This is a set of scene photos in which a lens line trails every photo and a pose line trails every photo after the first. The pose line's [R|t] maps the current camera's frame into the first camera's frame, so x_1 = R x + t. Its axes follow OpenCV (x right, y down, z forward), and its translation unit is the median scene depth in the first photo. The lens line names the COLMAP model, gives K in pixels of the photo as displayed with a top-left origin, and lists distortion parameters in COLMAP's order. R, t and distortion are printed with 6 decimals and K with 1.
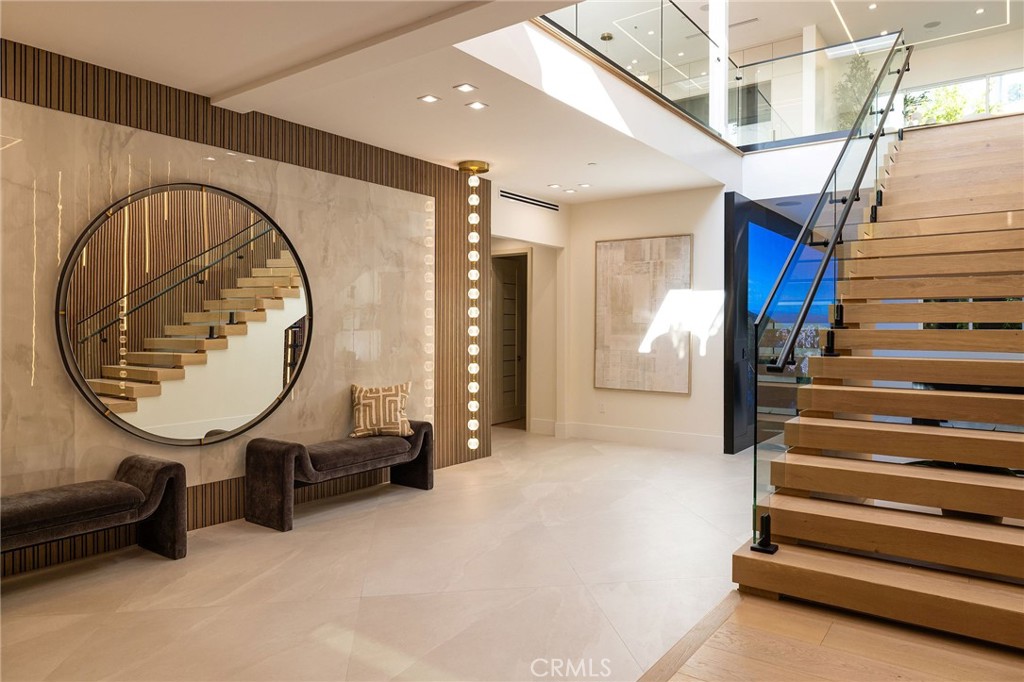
lens RADIAL K [[680.1, 0, 512.2], [0, 680.1, 335.9], [0, 0, 1]] dist [0.007839, -0.004362]
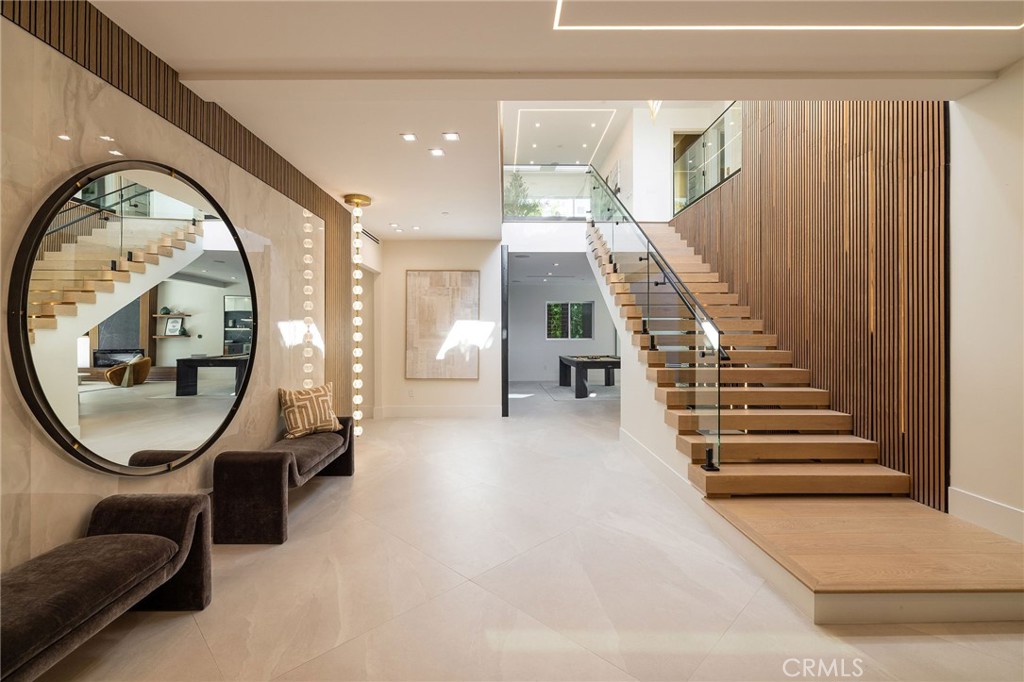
lens RADIAL K [[455.6, 0, 510.2], [0, 455.6, 335.1], [0, 0, 1]] dist [0.000937, 0.000893]
pose [[0.806350, -0.003607, 0.591428, -0.373938], [0.010023, 0.999921, -0.007568, -0.001633], [-0.591354, 0.012031, 0.806323, 0.229166]]
